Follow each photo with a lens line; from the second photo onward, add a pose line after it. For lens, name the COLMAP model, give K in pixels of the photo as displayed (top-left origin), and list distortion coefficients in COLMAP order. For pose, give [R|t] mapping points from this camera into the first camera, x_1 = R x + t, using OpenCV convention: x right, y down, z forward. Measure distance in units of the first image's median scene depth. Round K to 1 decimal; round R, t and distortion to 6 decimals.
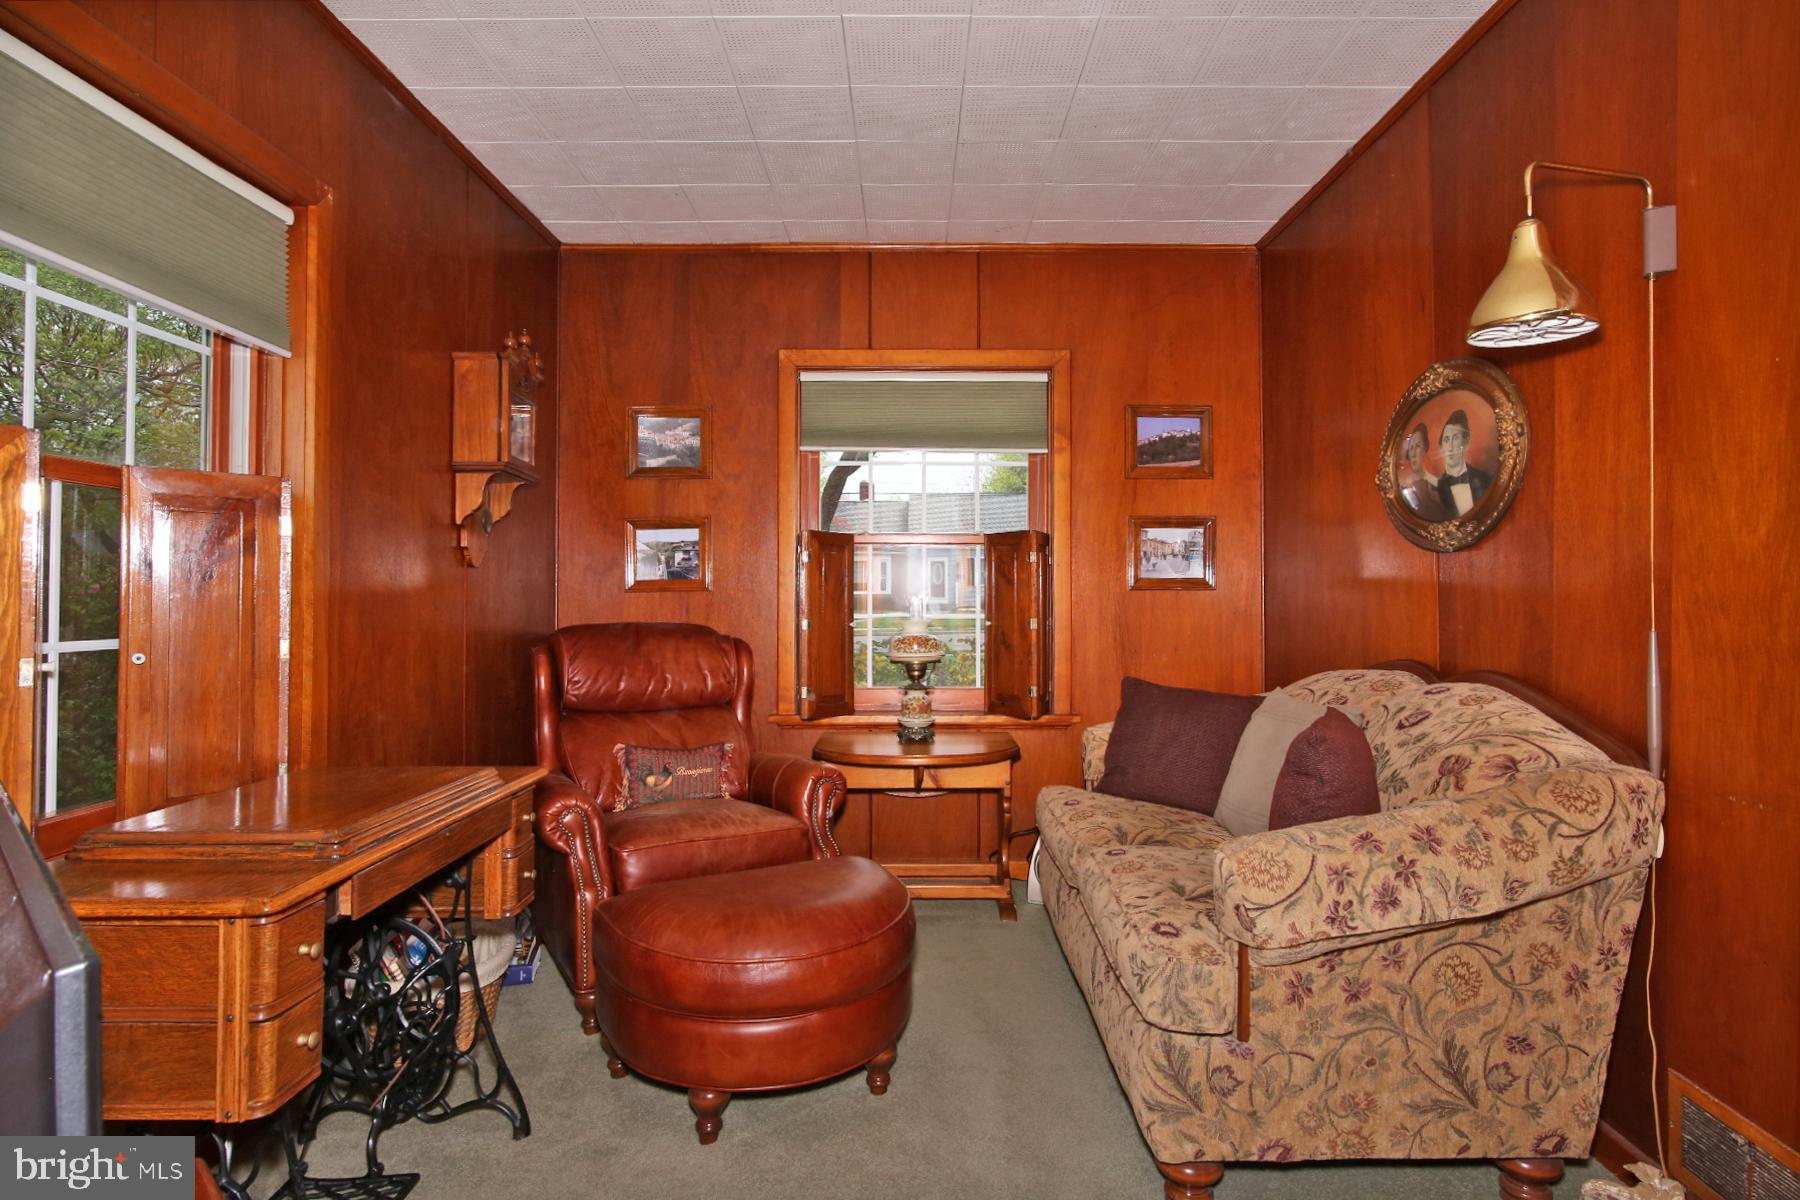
lens RADIAL K [[945.1, 0, 903.6], [0, 945.1, 582.4], [0, 0, 1]] dist [0.016099, 0.002450]
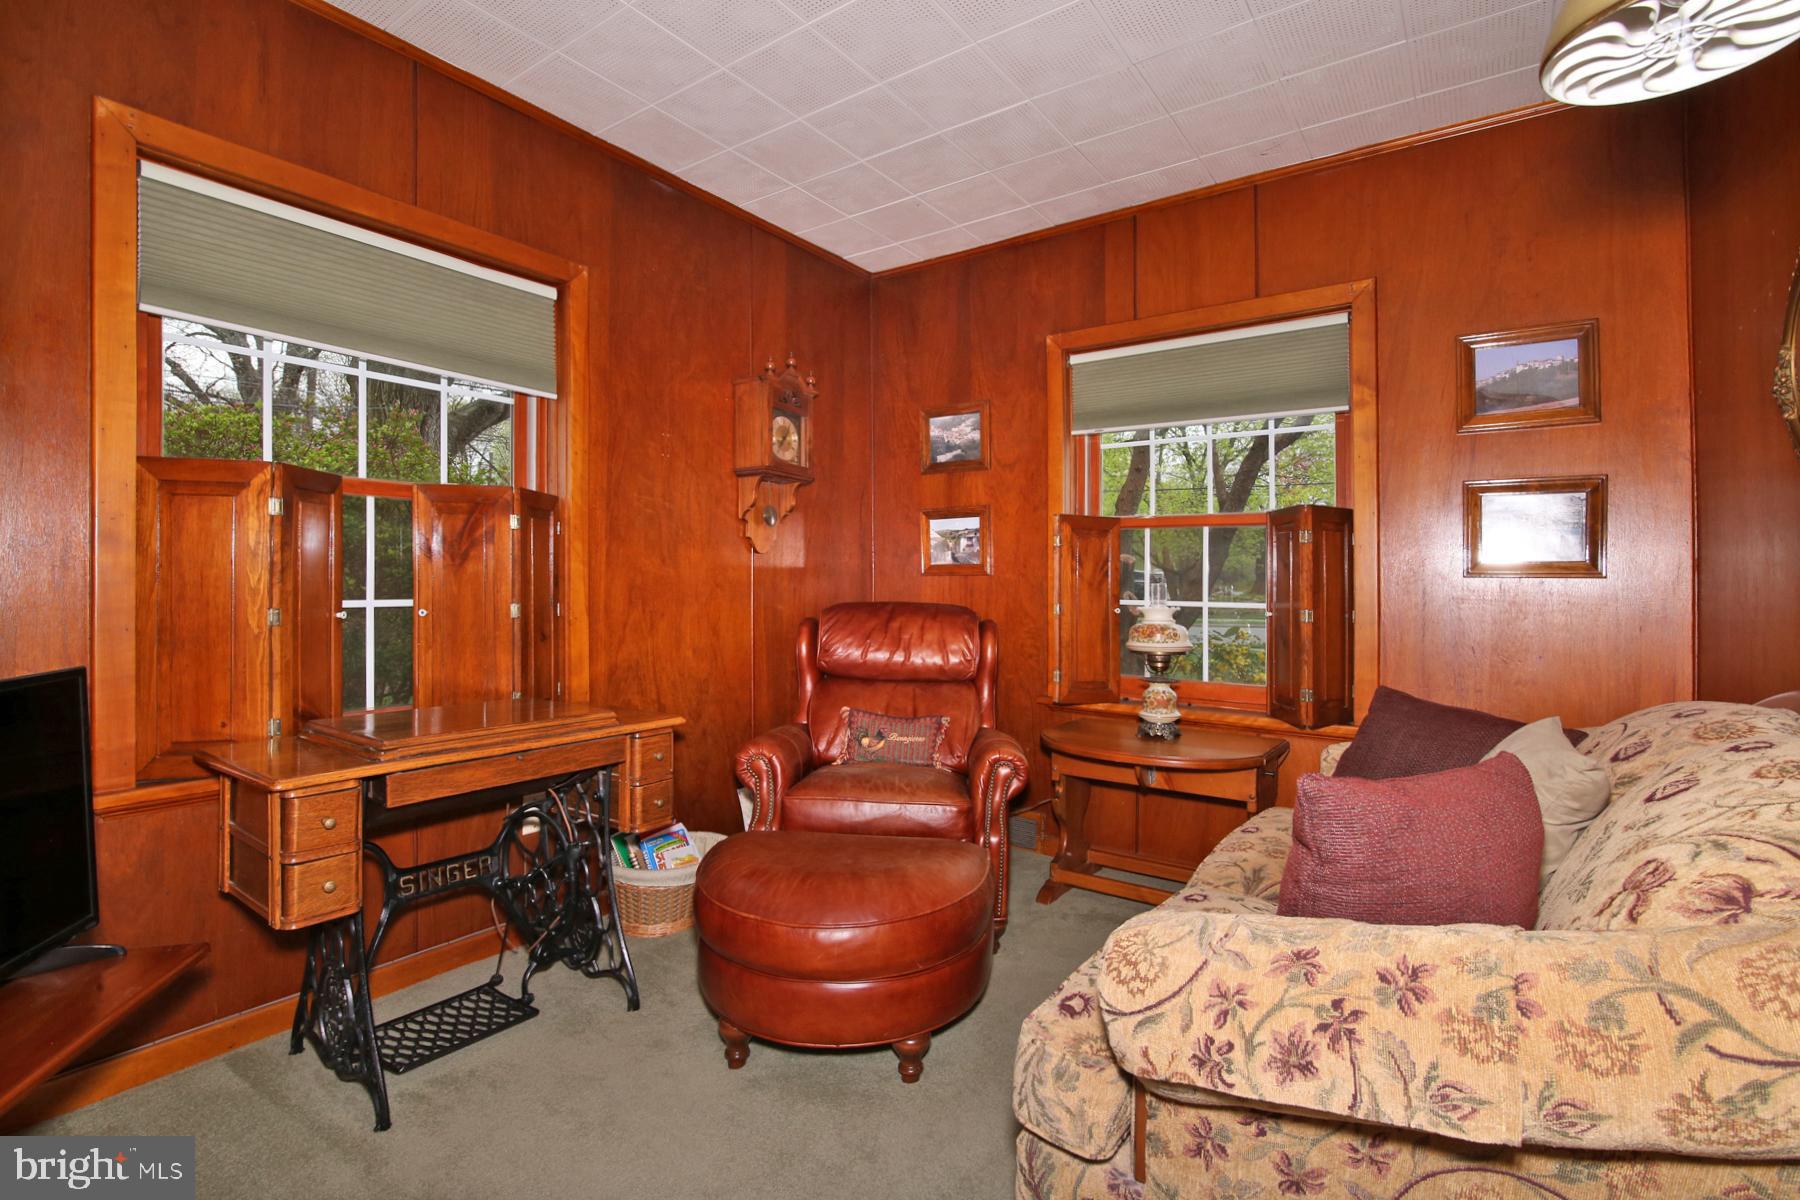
lens RADIAL K [[834.0, 0, 897.9], [0, 834.0, 602.6], [0, 0, 1]] dist [-0.001622, -0.003417]
pose [[0.813907, 0.024999, -0.580458, 0.351047], [-0.003898, 0.999286, 0.037572, 0.007165], [0.580983, -0.028317, 0.813423, 0.236991]]
